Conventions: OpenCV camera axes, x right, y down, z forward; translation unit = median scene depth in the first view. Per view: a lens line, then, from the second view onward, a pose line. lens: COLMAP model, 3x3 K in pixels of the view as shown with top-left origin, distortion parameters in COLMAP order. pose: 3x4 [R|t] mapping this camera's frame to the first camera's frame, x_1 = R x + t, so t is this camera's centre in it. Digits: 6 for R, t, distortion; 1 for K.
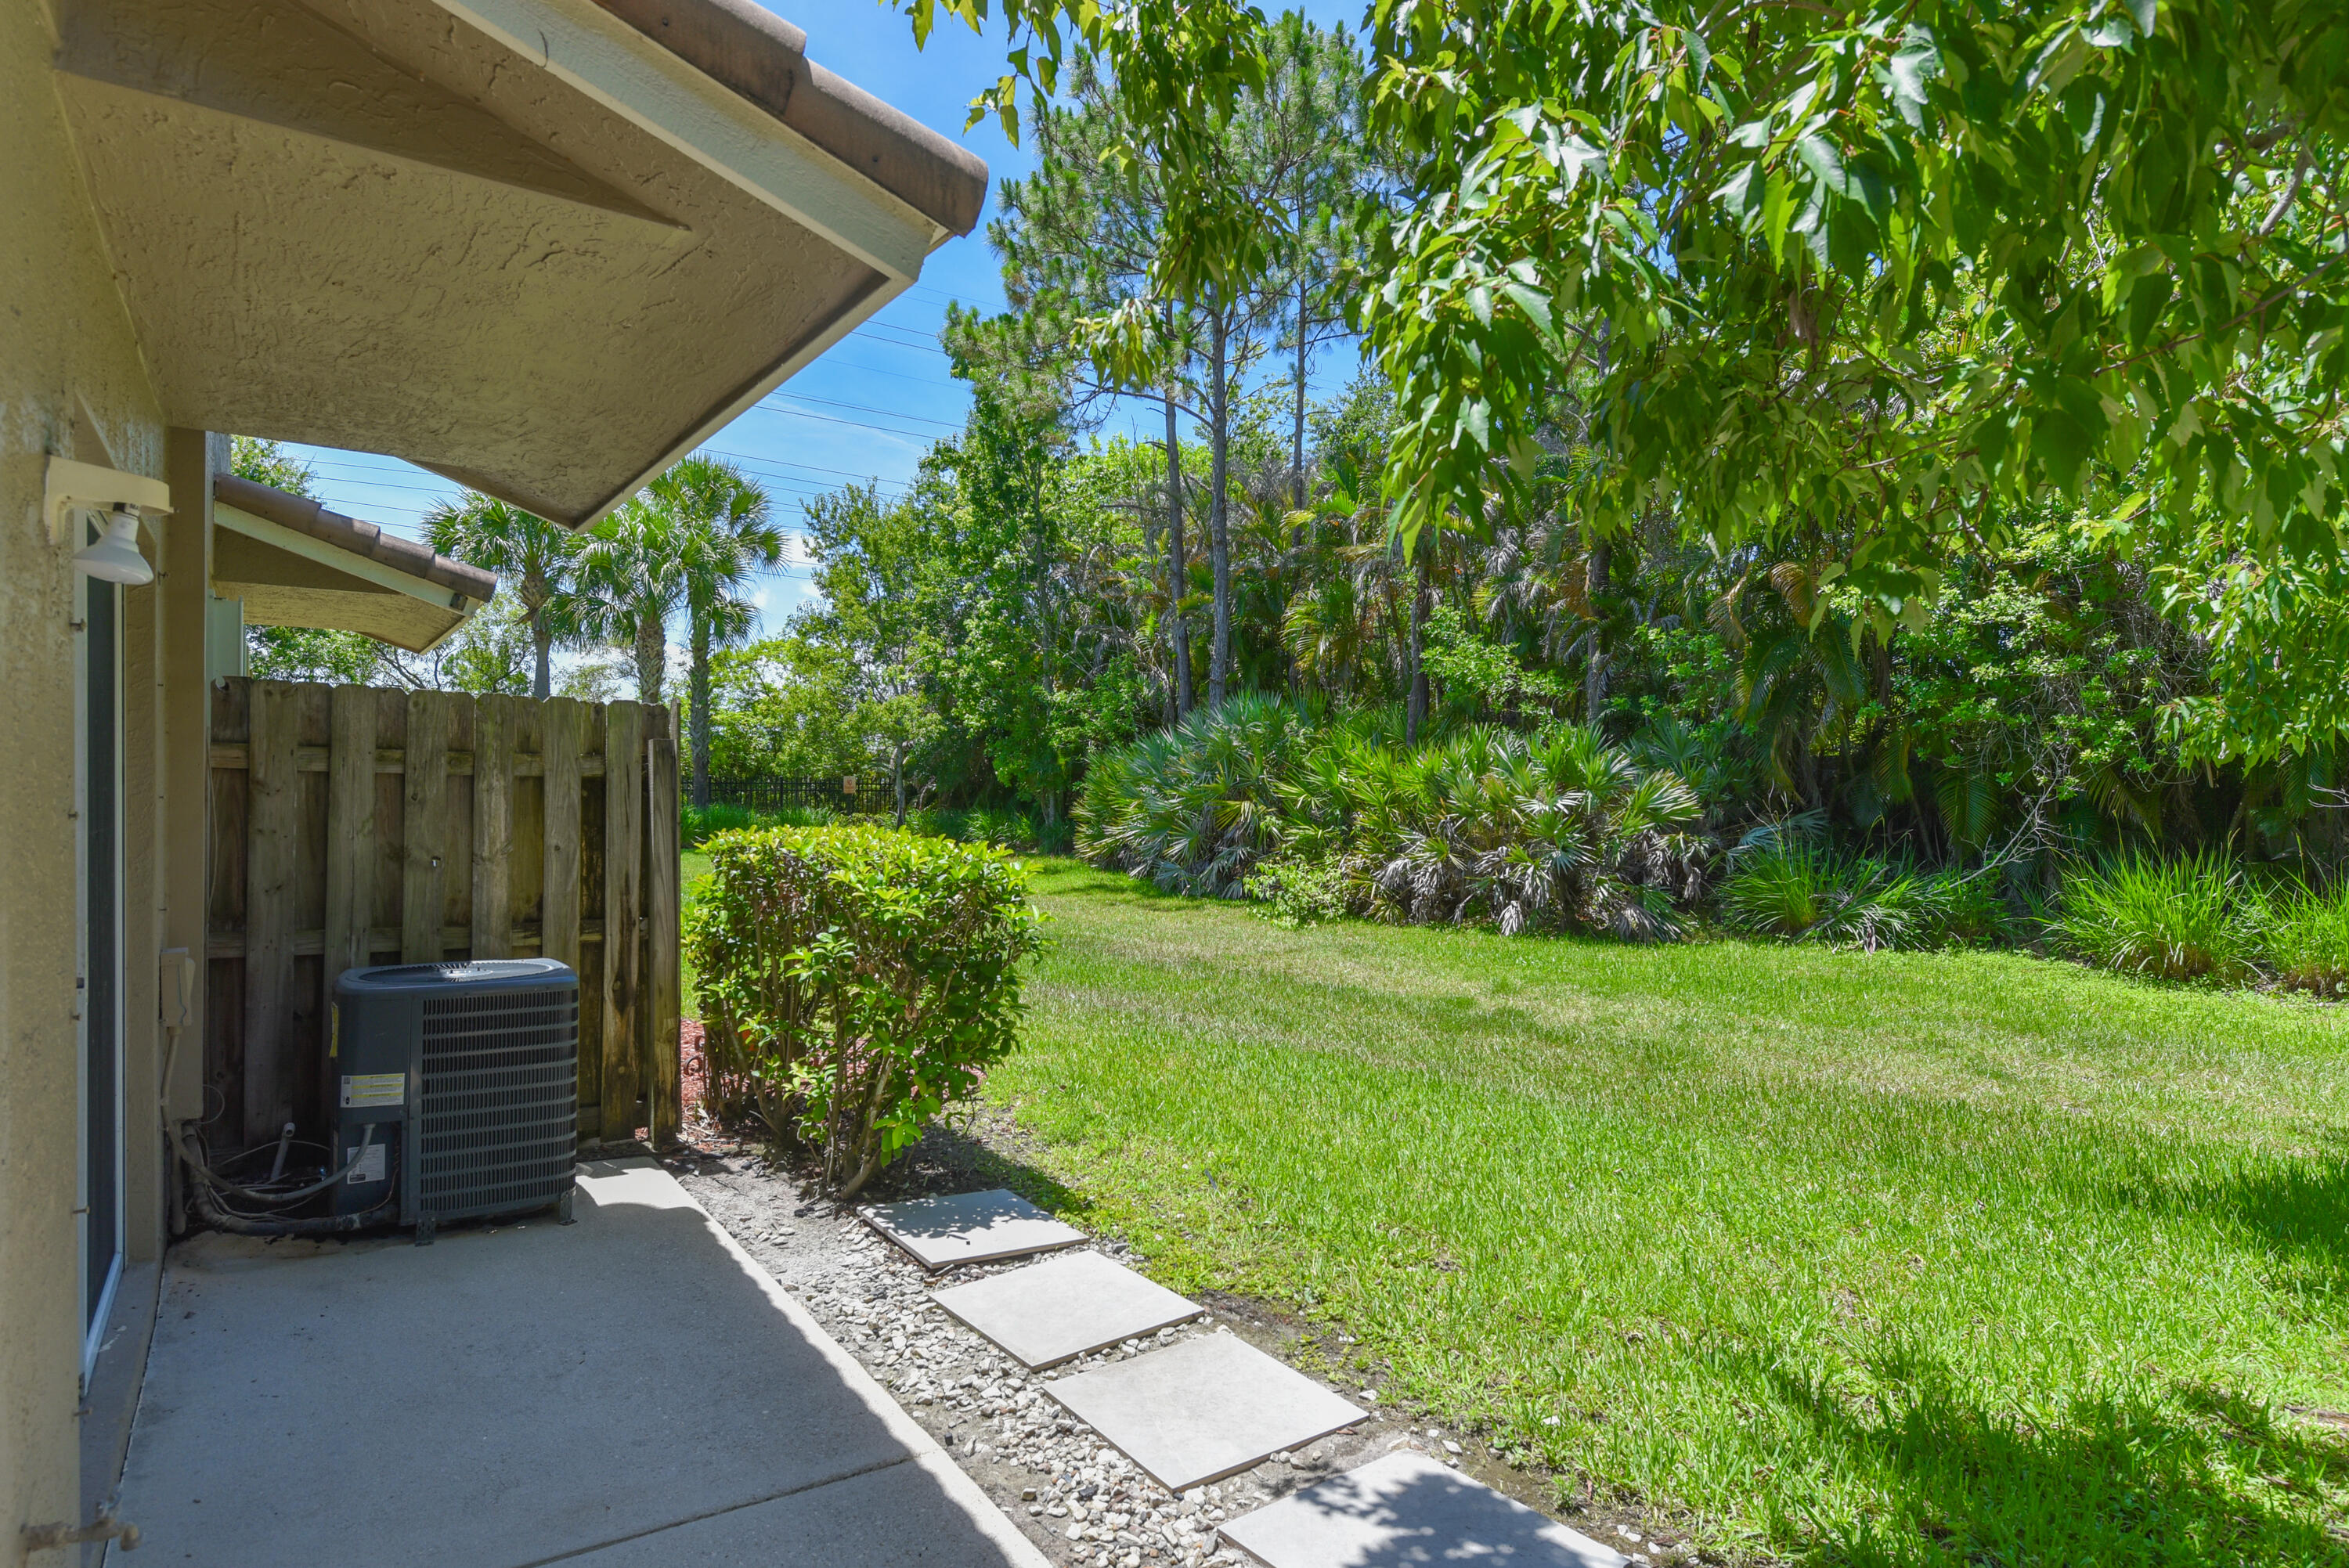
lens RADIAL K [[1268.4, 0, 1206.0], [0, 1268.4, 795.1], [0, 0, 1]] dist [0.012934, -0.005182]
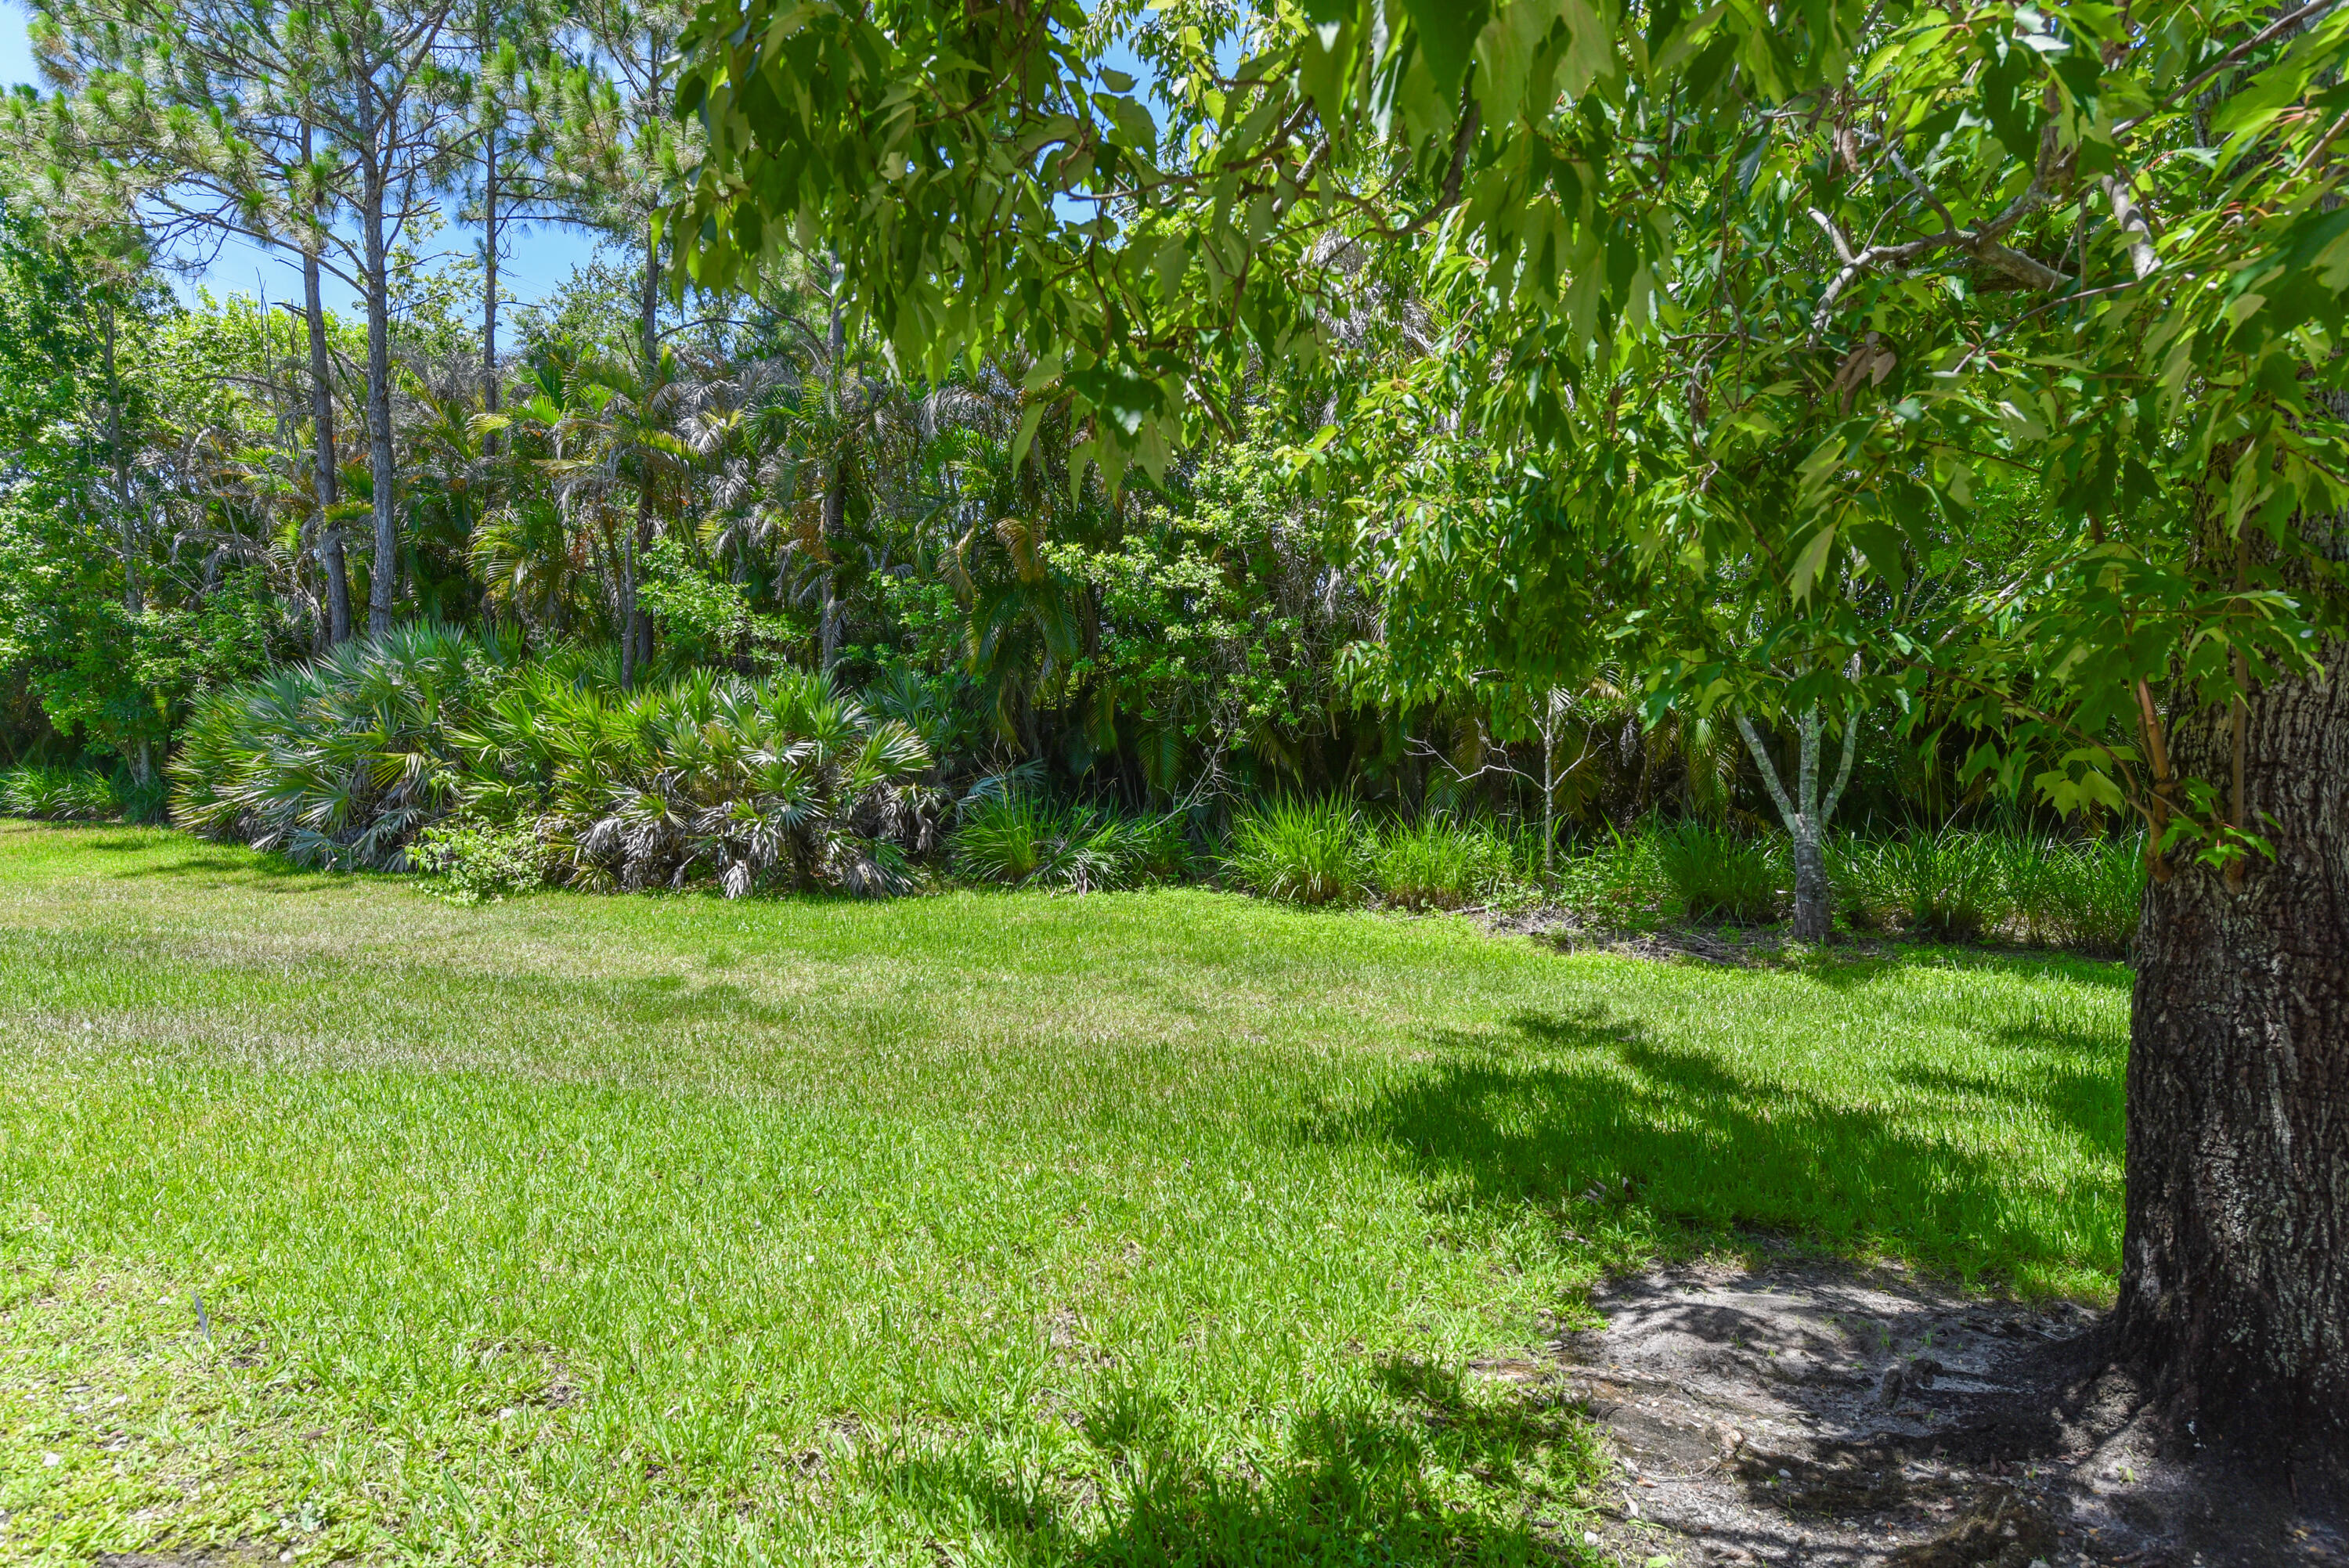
lens RADIAL K [[1268.4, 0, 1118.0], [0, 1268.4, 777.7], [0, 0, 1]] dist [0.012934, -0.005182]
pose [[0.872579, -0.011269, 0.488343, 0.033594], [0.000376, 0.999749, 0.022398, 0.003019], [-0.488473, -0.019361, 0.872364, 0.067475]]
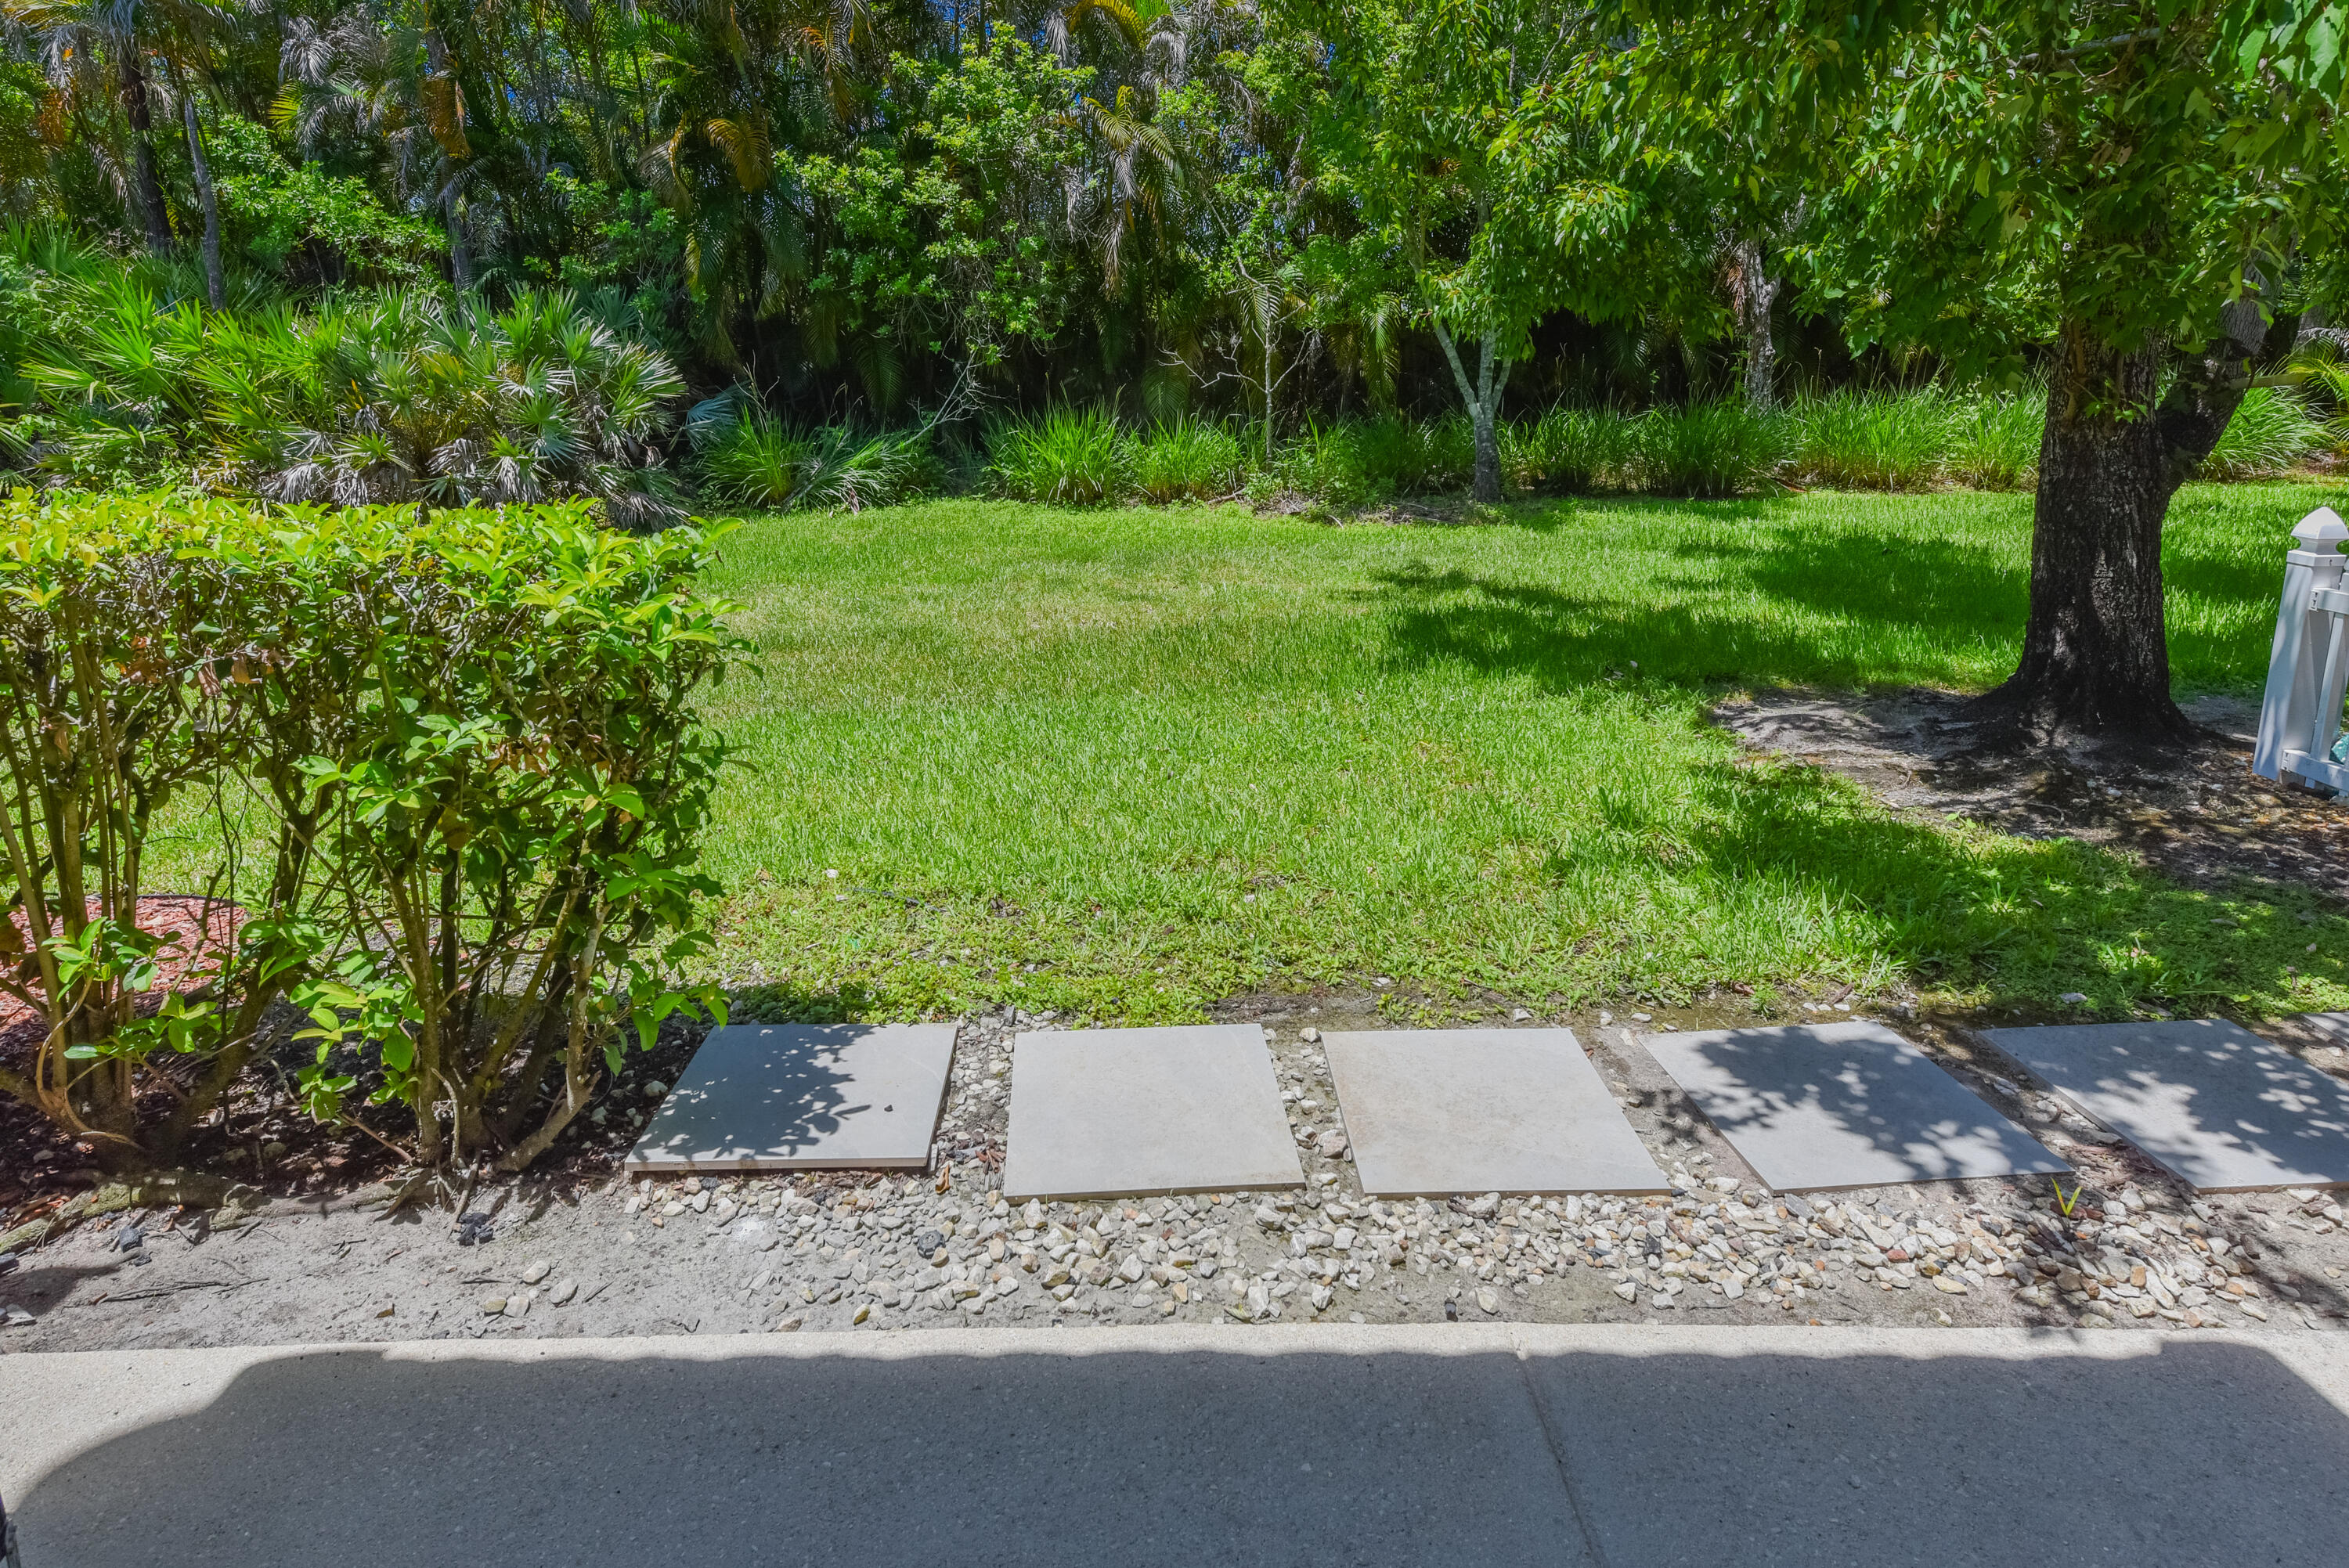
lens RADIAL K [[1268.4, 0, 1149.4], [0, 1268.4, 553.3], [0, 0, 1]] dist [0.012934, -0.005182]
pose [[0.579651, -0.144181, 0.802008, -0.182643], [0.025206, 0.986923, 0.159207, -0.005860], [-0.814475, -0.072069, 0.575706, 0.172625]]
